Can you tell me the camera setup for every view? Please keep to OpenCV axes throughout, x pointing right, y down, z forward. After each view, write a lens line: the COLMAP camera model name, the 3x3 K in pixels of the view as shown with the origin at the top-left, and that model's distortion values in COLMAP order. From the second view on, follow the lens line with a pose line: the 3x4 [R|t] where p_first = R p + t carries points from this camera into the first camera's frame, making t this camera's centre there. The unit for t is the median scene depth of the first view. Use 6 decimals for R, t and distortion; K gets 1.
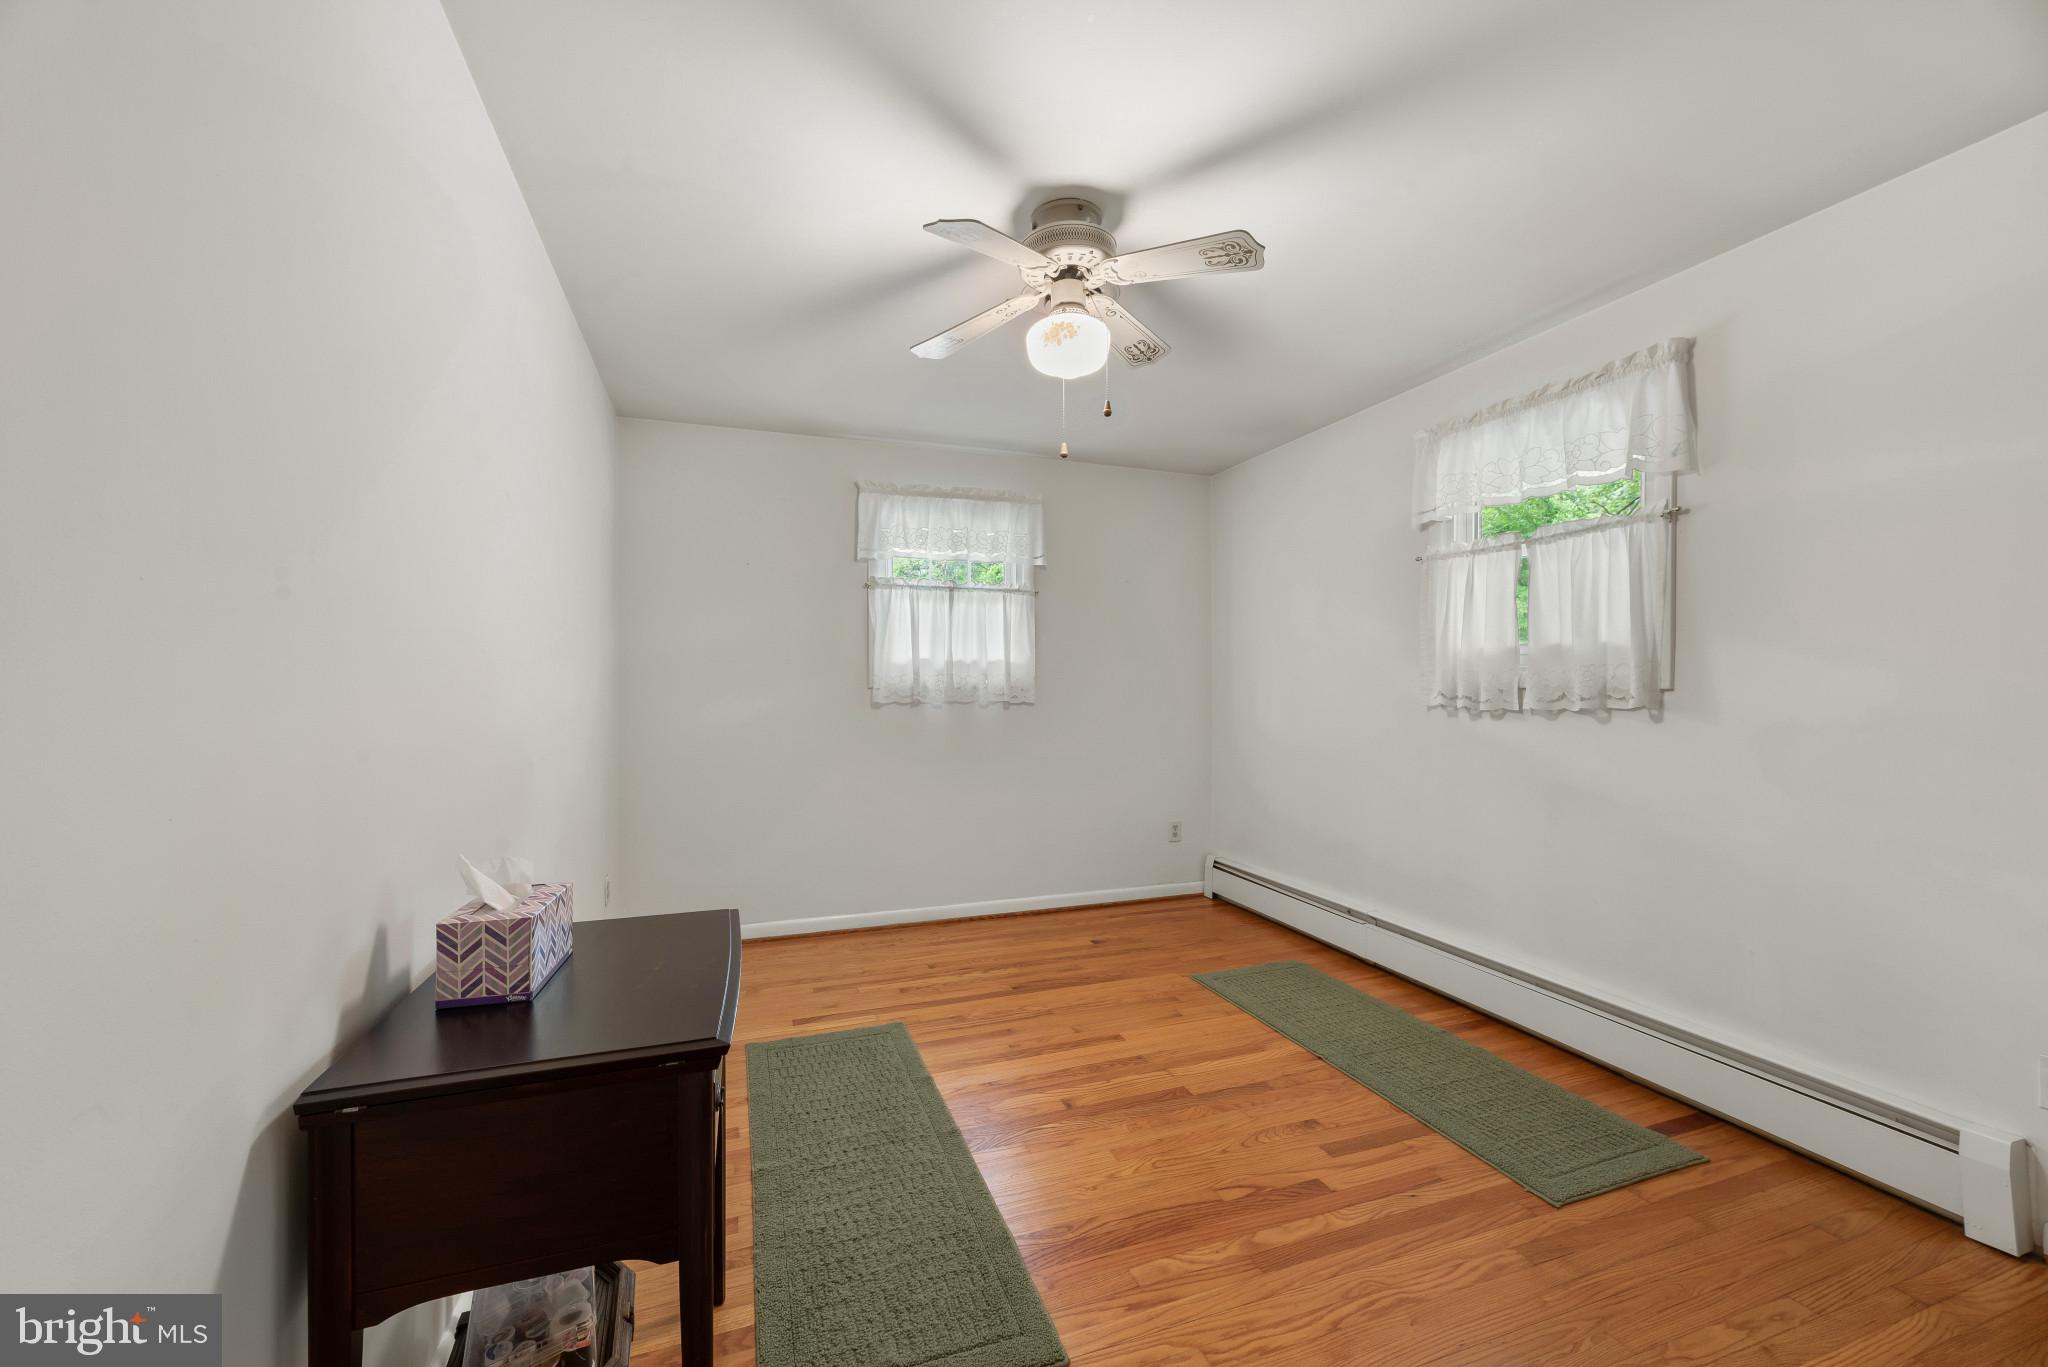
lens RADIAL K [[837.0, 0, 1047.1], [0, 837.0, 662.7], [0, 0, 1]] dist [-0.000198, -0.000057]
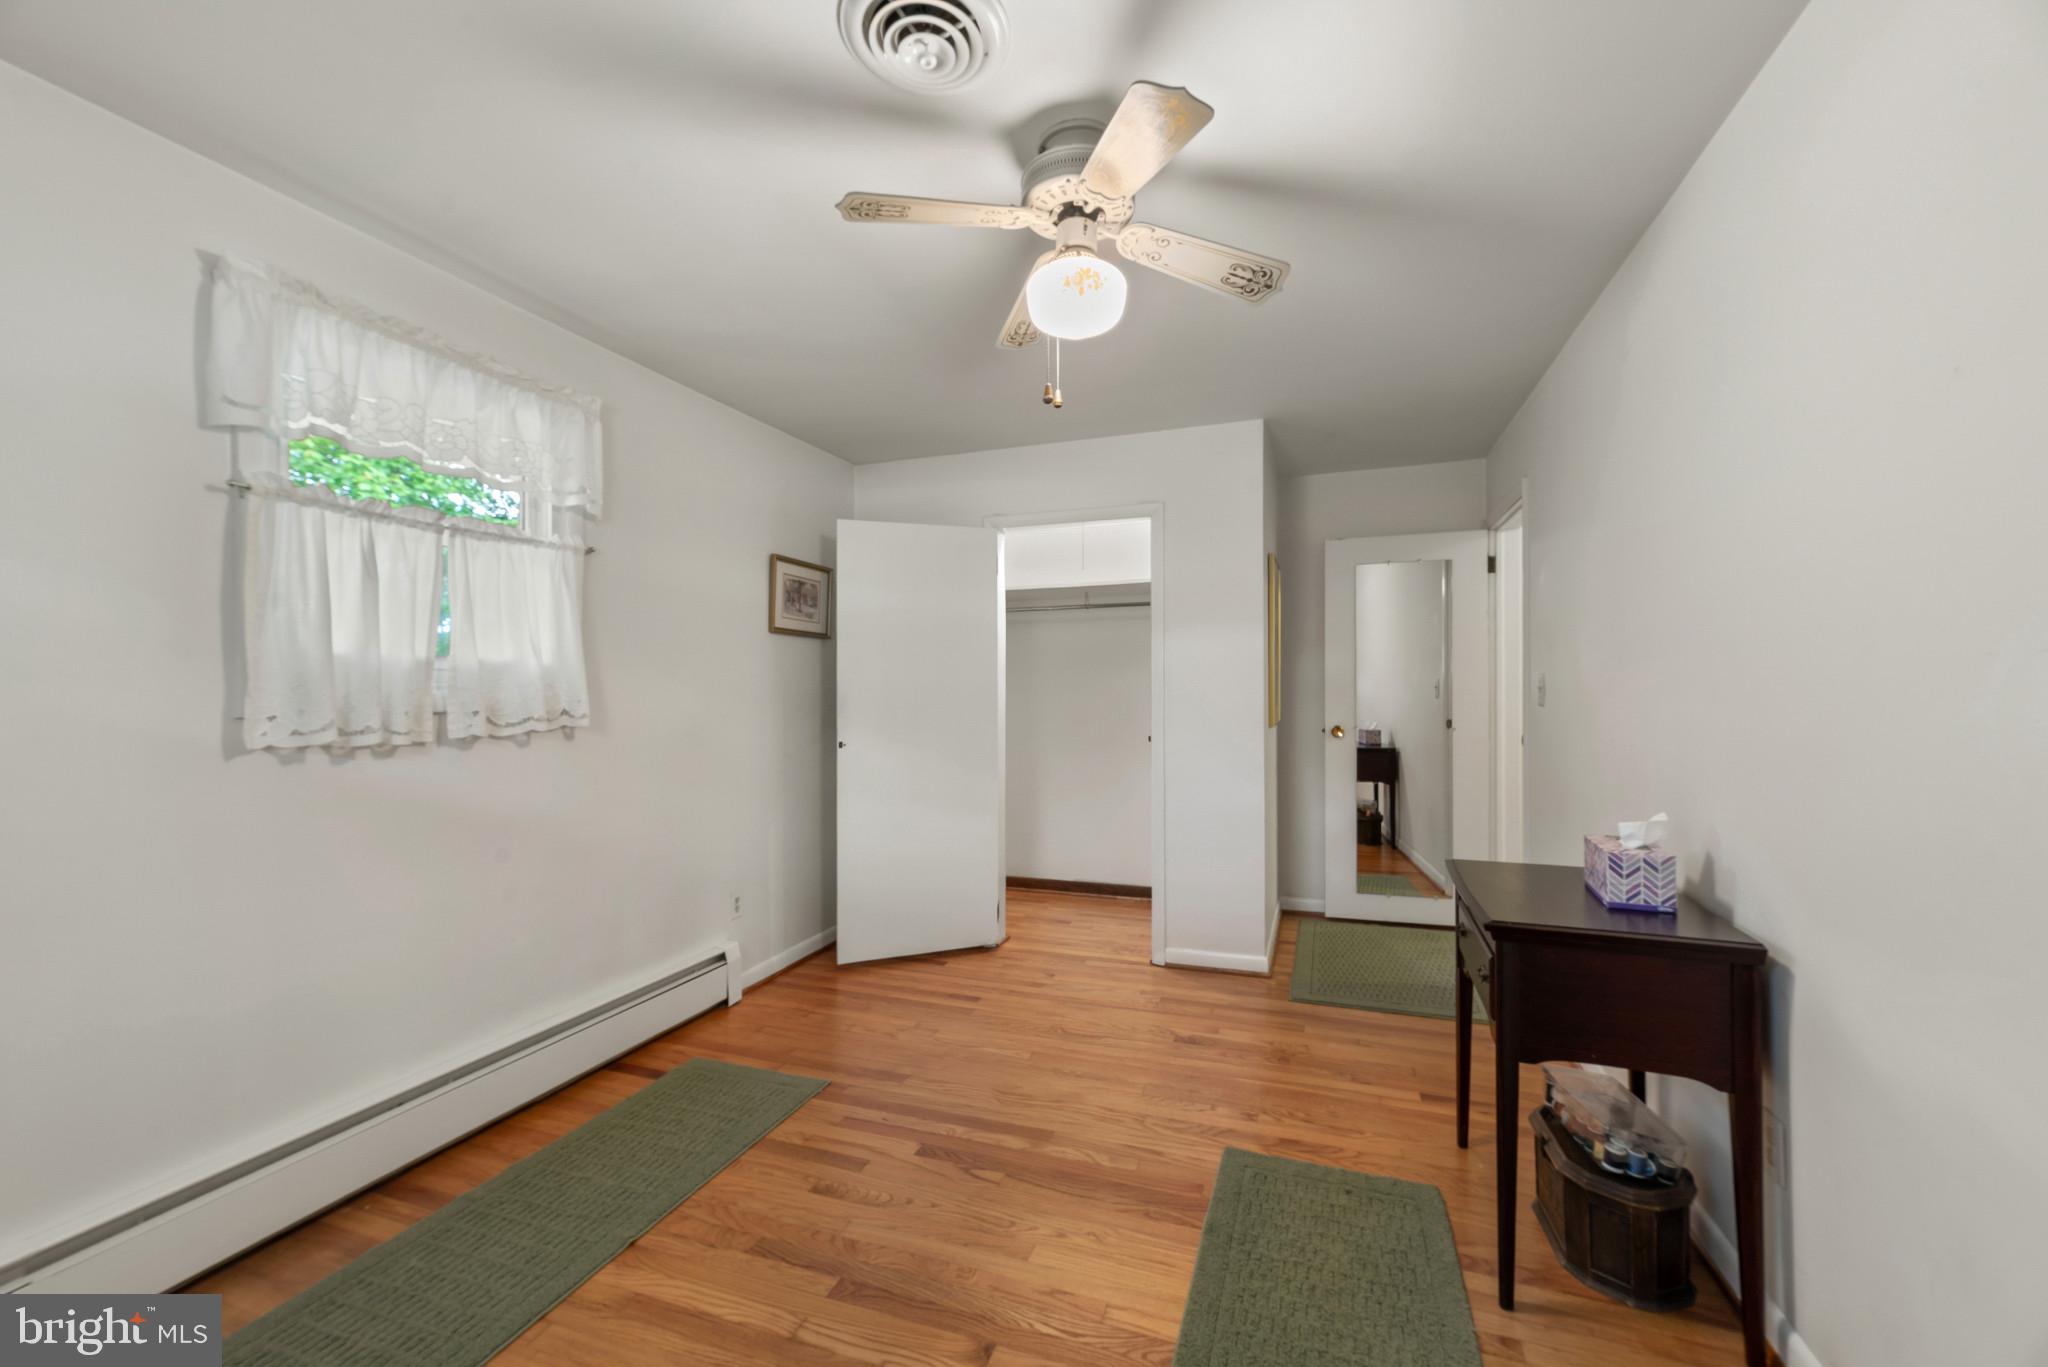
lens RADIAL K [[828.0, 0, 1022.8], [0, 828.0, 686.5], [0, 0, 1]] dist [0.000811, 0.000035]
pose [[-0.759242, 0.009241, 0.650743, -0.408873], [-0.009202, 0.999647, -0.024932, 0.023643], [-0.650743, -0.024917, -0.758889, 1.439252]]
